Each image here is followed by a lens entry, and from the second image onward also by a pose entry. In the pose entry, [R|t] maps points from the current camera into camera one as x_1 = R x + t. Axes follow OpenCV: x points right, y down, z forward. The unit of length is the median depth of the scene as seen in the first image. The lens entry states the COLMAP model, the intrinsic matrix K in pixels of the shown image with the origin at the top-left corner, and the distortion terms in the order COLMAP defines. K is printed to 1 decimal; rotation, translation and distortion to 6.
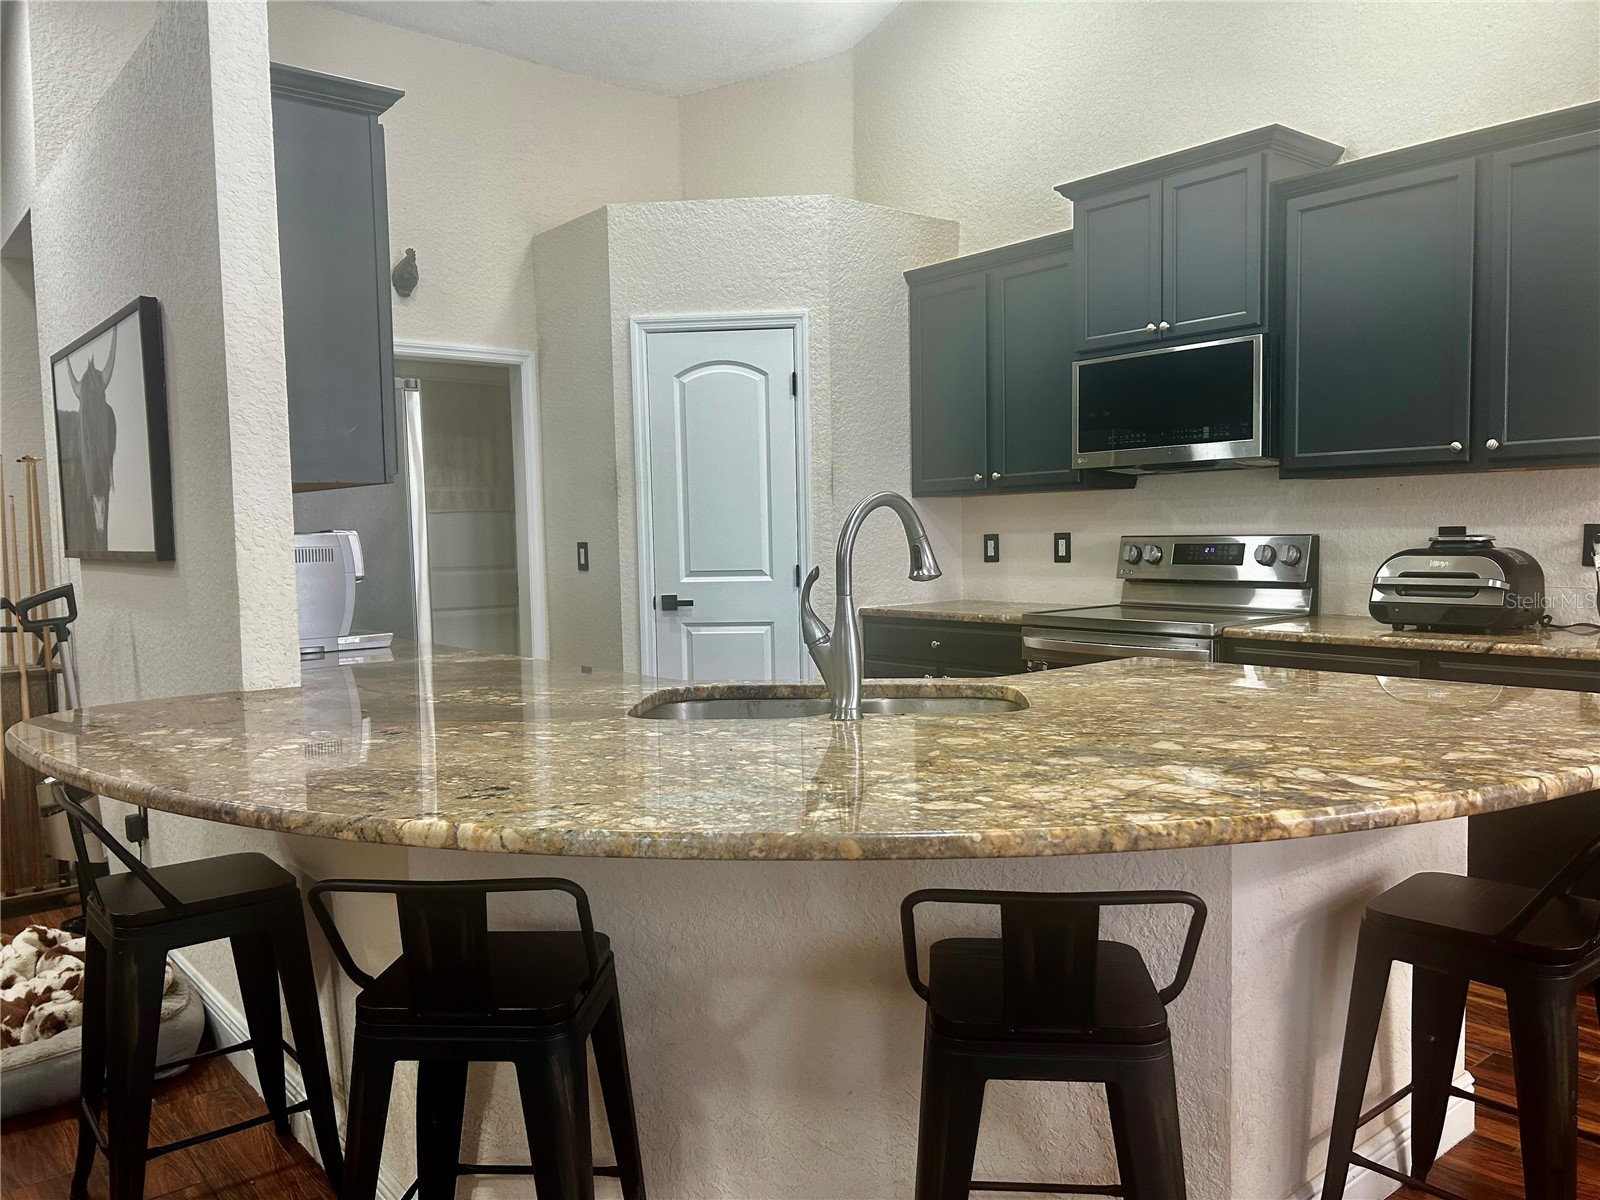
lens RADIAL K [[1208.9, 0, 802.9], [0, 1208.9, 600.0], [0, 0, 1]] dist [0.050022, -0.003075]
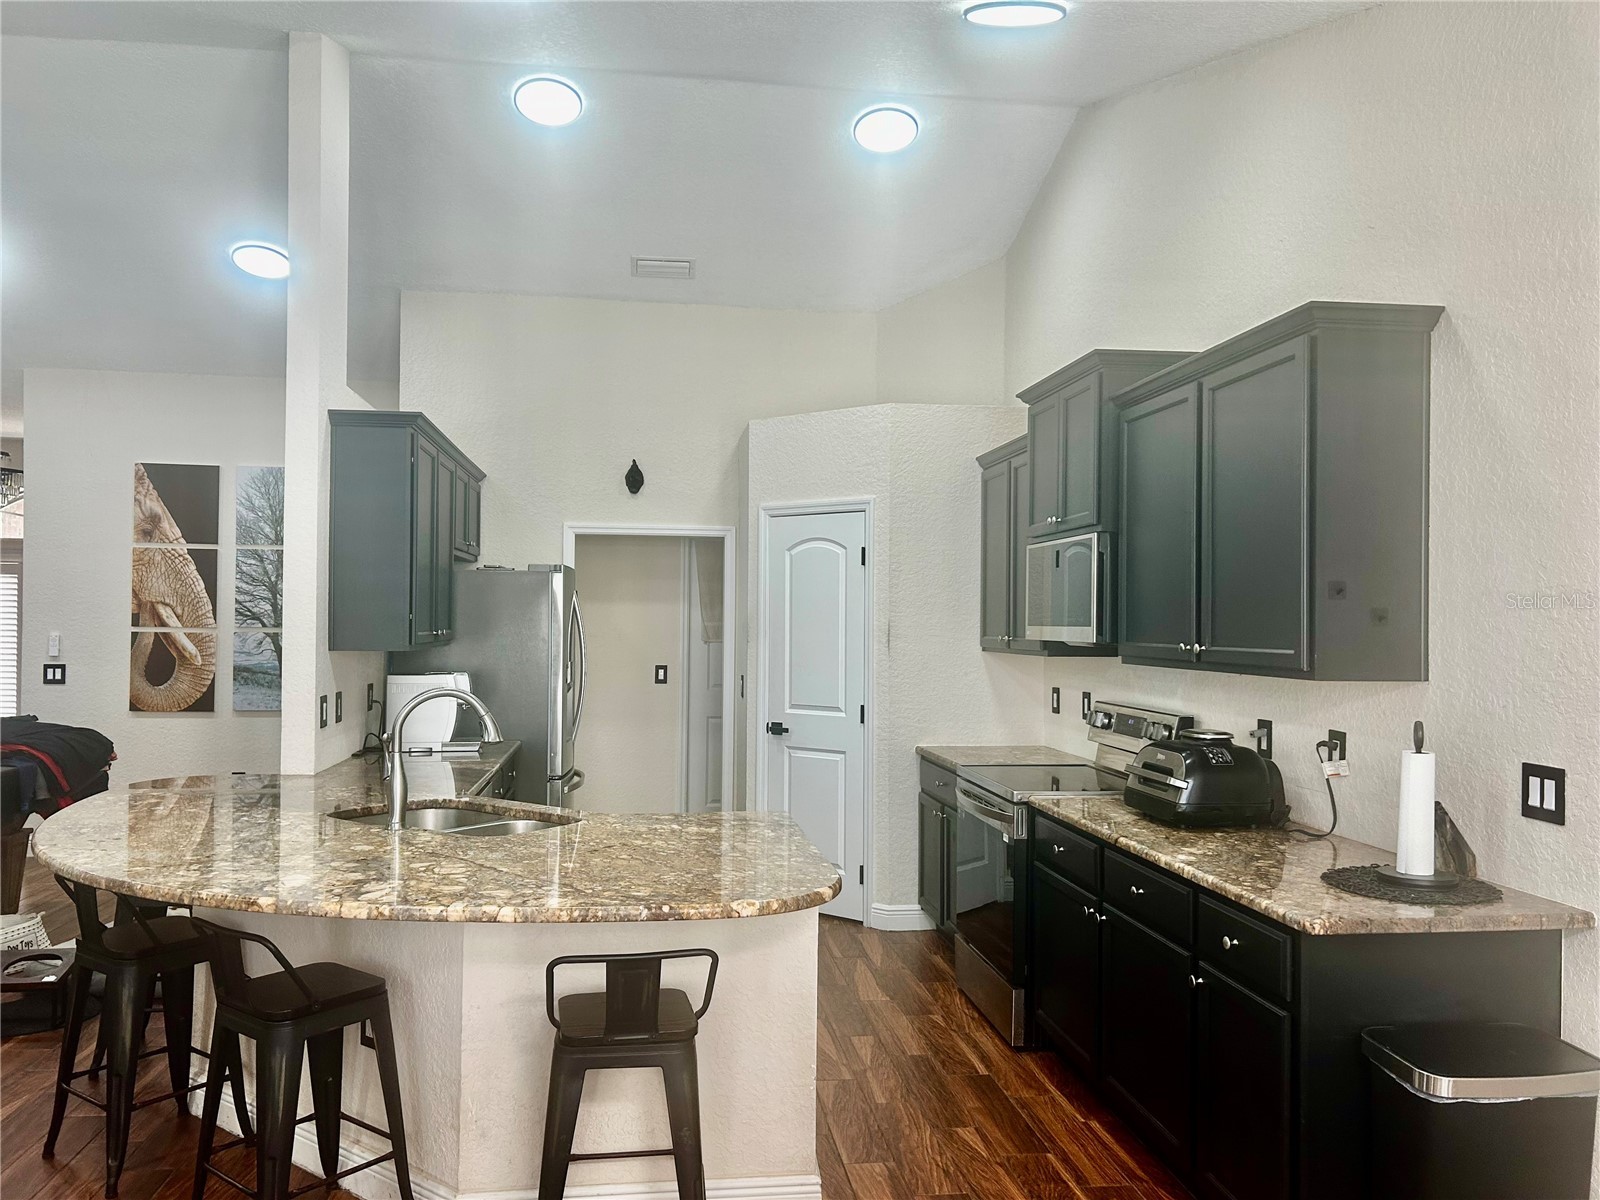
lens RADIAL K [[1208.9, 0, 797.5], [0, 1208.9, 604.8], [0, 0, 1]] dist [0.050022, -0.003075]
pose [[0.838397, 0.018606, -0.544743, 0.602308], [-0.053500, 0.997400, -0.048273, -0.067569], [0.542429, 0.069615, 0.837212, -0.052189]]
